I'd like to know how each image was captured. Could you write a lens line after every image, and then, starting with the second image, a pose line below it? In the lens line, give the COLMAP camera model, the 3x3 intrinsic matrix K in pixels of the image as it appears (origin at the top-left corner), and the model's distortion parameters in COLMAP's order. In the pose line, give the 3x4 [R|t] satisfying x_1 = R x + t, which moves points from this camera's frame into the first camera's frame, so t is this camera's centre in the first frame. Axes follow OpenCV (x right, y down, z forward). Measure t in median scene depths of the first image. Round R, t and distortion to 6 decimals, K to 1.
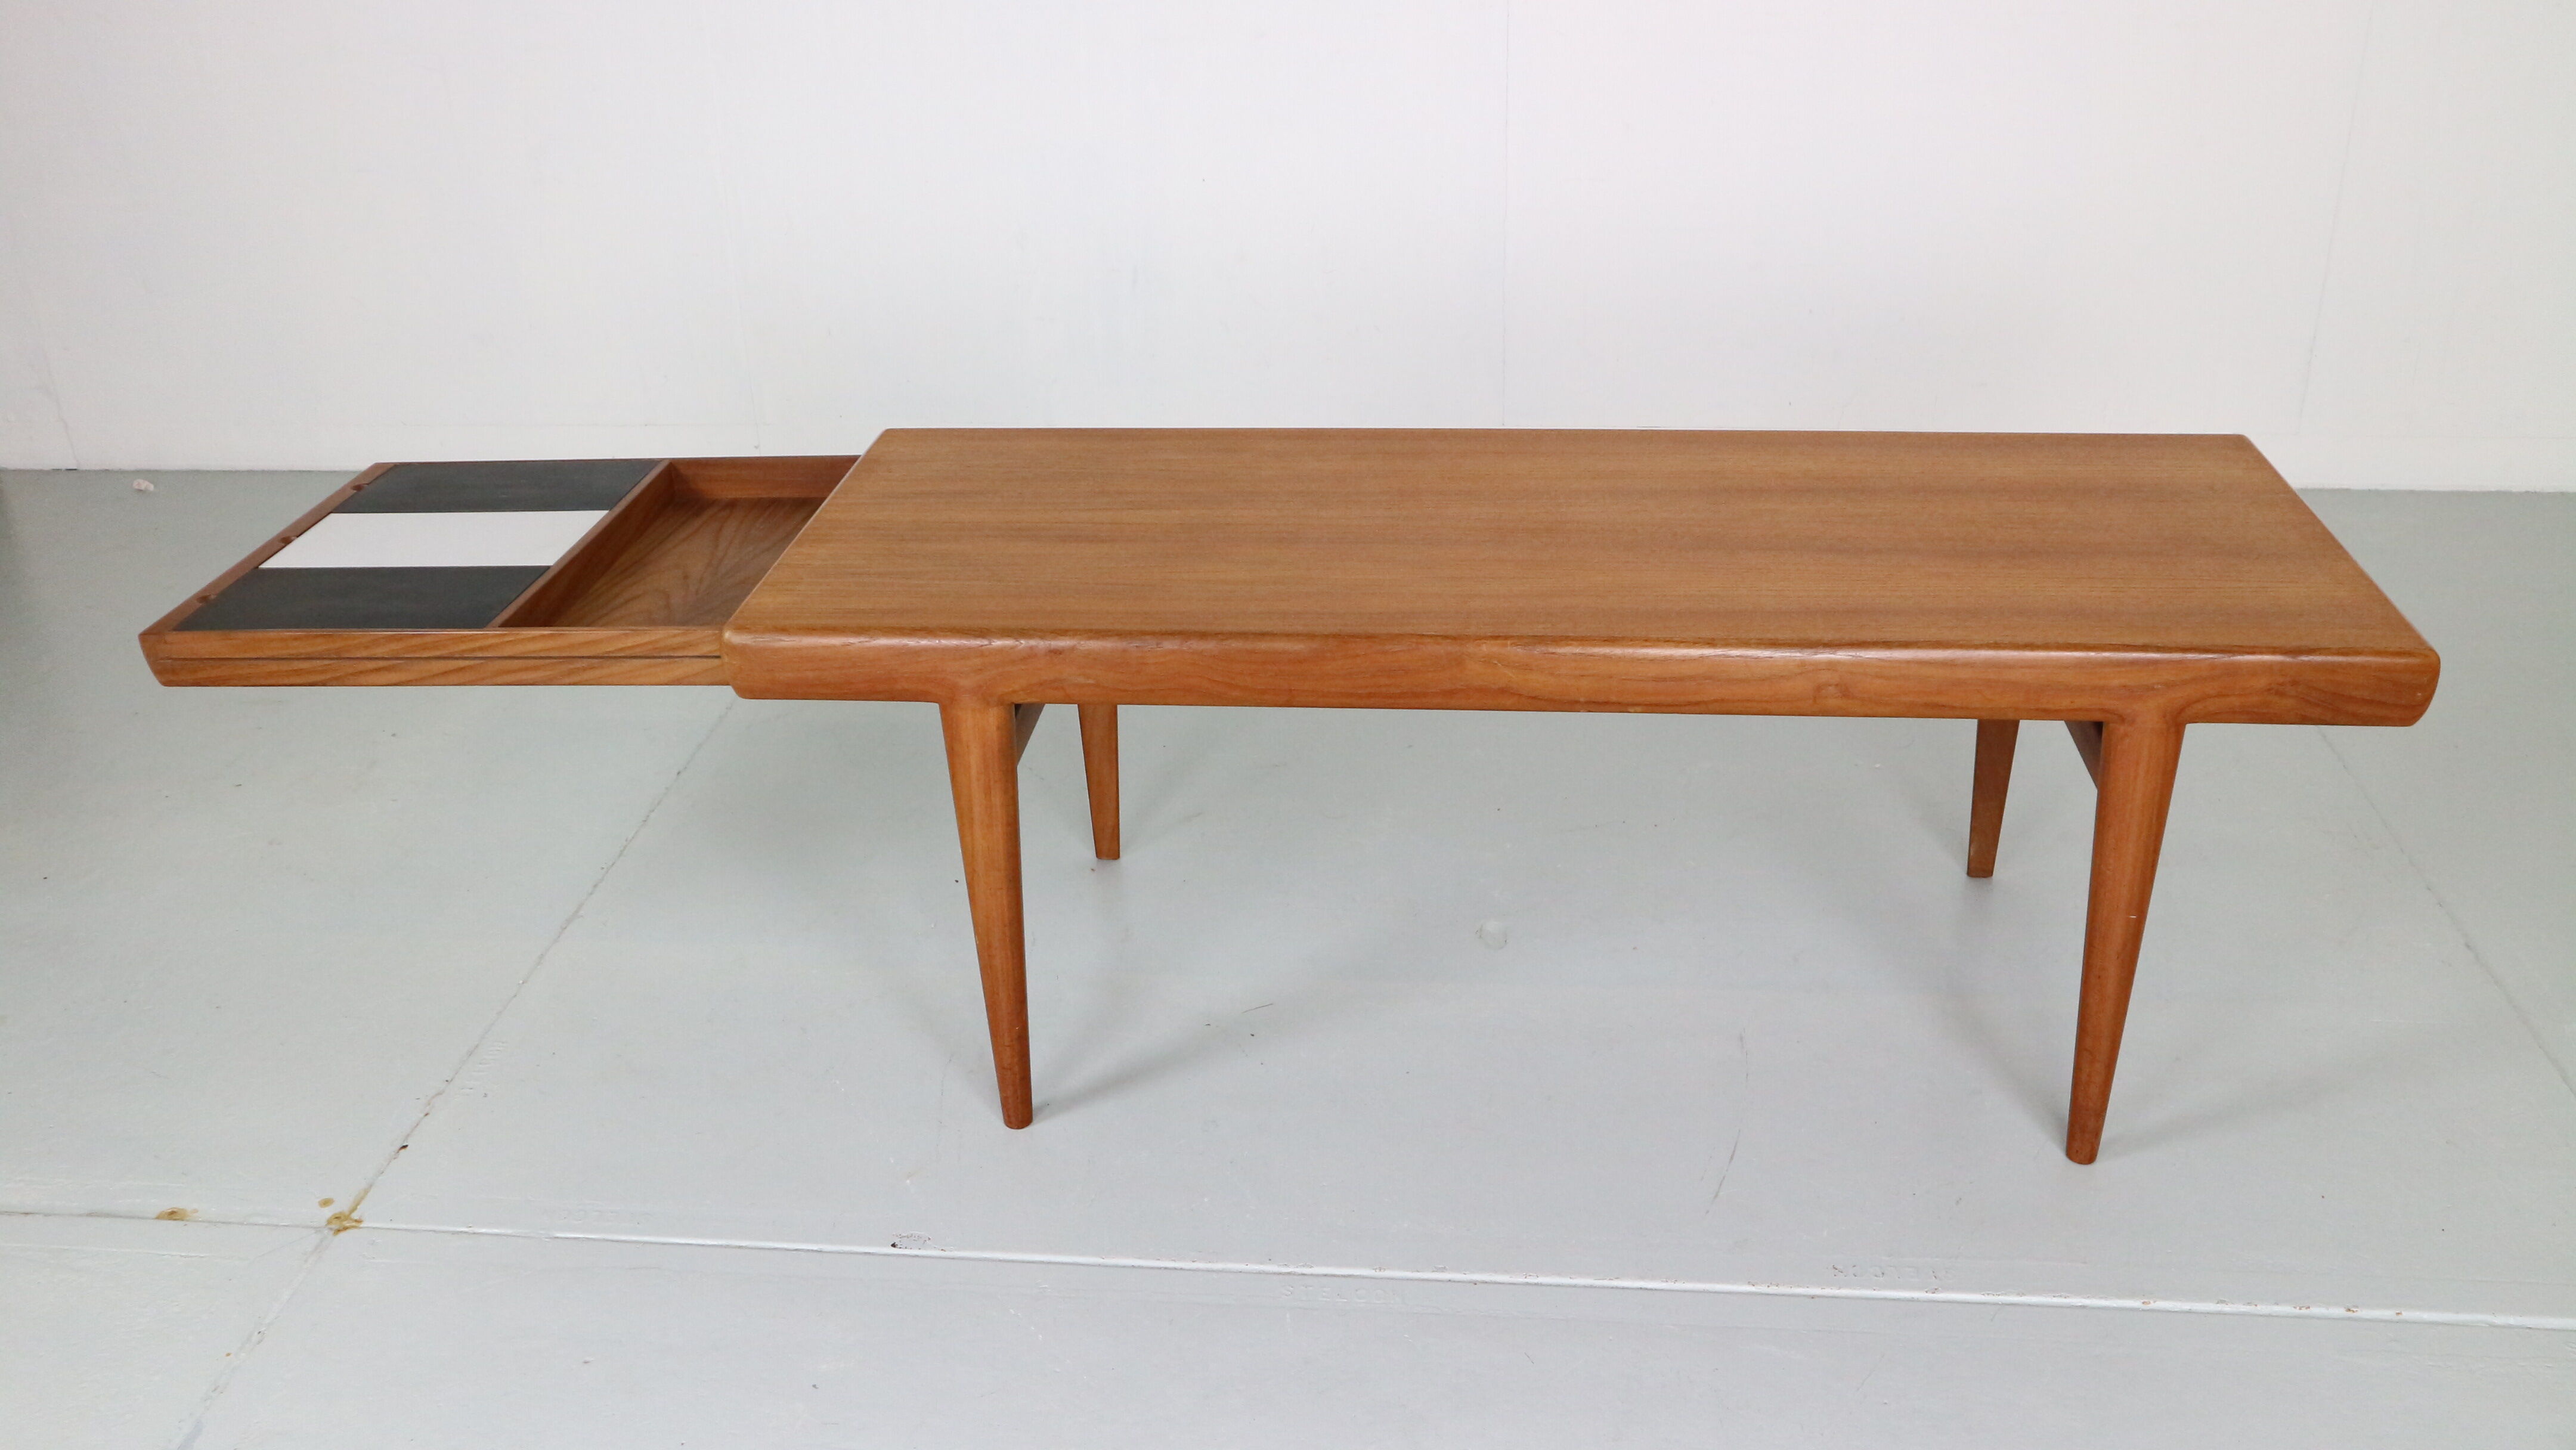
lens RADIAL K [[2302.3, 0, 1290.3], [0, 2302.3, 692.9], [0, 0, 1]] dist [-0.069474, 0.131360]
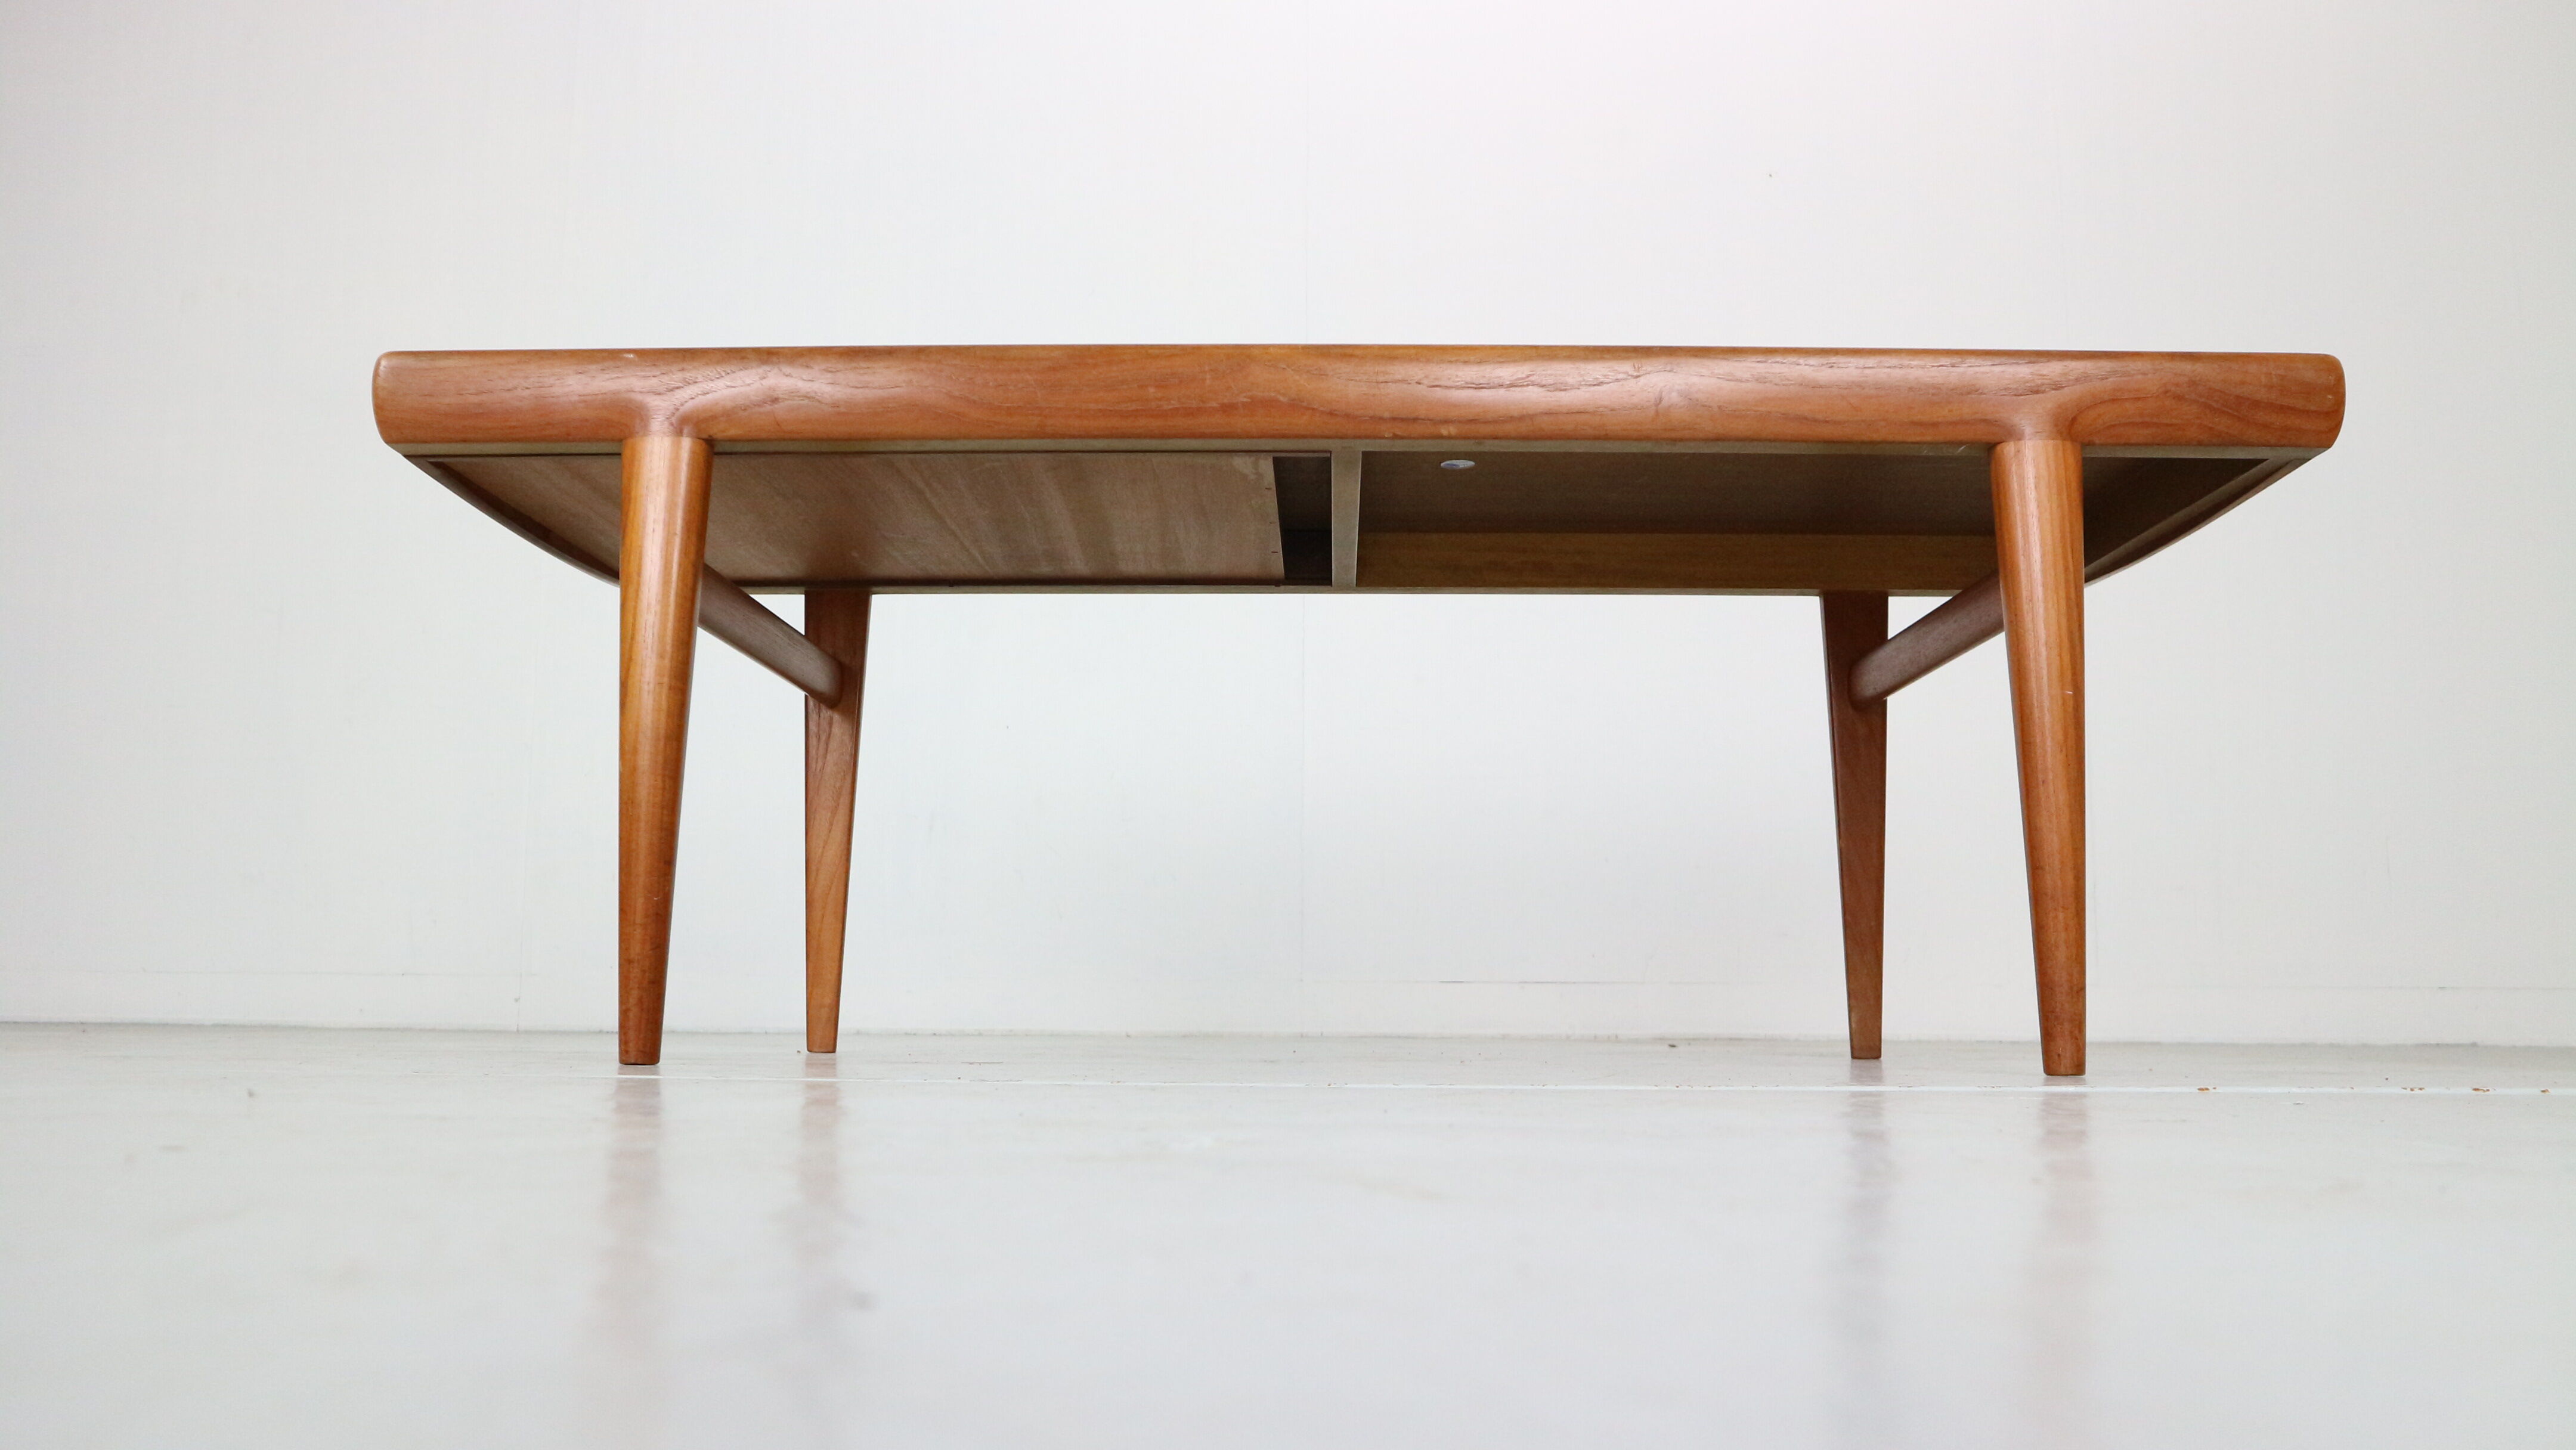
lens RADIAL K [[2041.0, 0, 1289.4], [0, 2041.0, 745.2], [0, 0, 1]] dist [-0.090421, 0.098814]
pose [[0.996611, 0.045233, 0.068711, 0.044175], [-0.000141, 0.836193, -0.548436, 0.507138], [-0.082263, 0.546567, 0.833365, 0.435235]]
